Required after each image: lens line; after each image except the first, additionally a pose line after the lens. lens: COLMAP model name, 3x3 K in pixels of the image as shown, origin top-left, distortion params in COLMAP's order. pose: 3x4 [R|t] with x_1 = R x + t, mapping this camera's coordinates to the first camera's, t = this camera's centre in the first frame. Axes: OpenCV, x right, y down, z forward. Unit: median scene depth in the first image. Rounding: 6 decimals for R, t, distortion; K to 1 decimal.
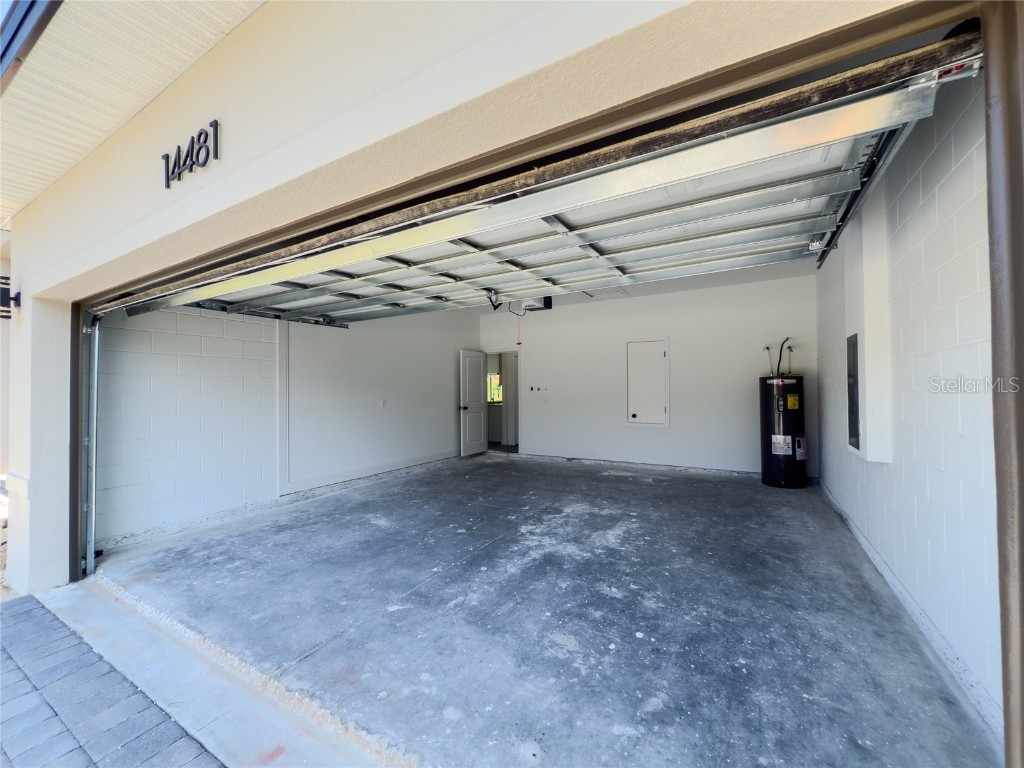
lens RADIAL K [[411.4, 0, 512.0], [0, 411.4, 384.0], [0, 0, 1]] dist [-0.000174, 0.000235]
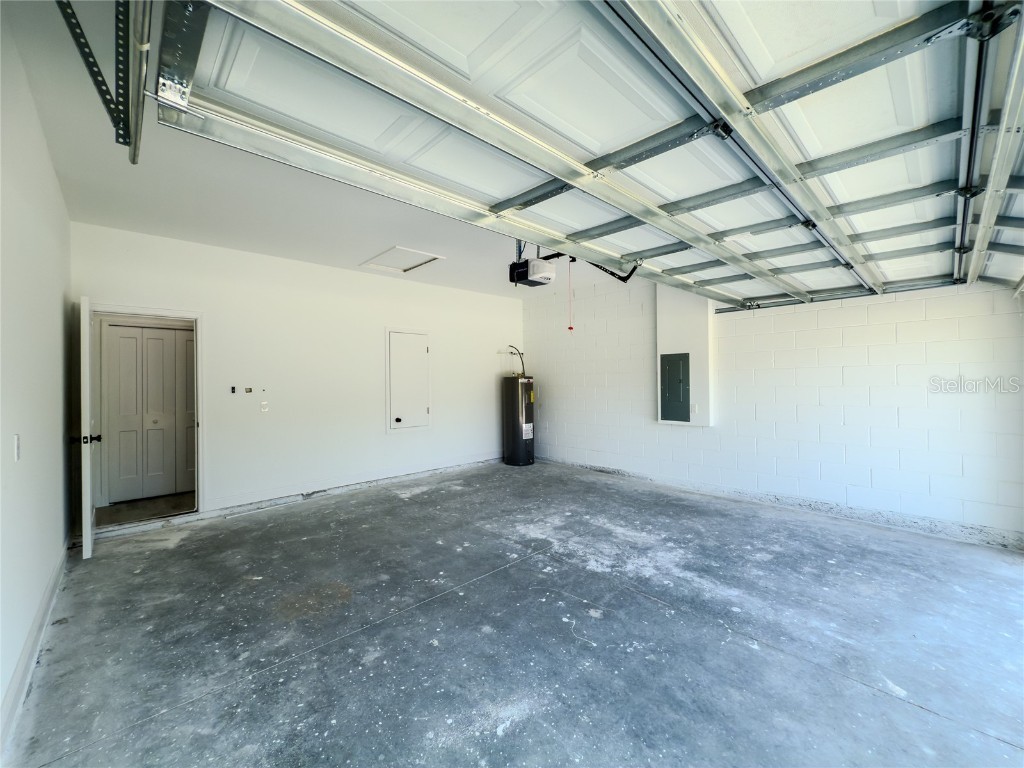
lens RADIAL K [[411.4, 0, 512.0], [0, 411.4, 384.0], [0, 0, 1]] dist [-0.000174, 0.000235]
pose [[0.281134, -0.001084, 0.959668, -0.820324], [-0.003917, 0.999990, 0.002277, 0.001955], [-0.959661, -0.004399, 0.281126, 1.008659]]
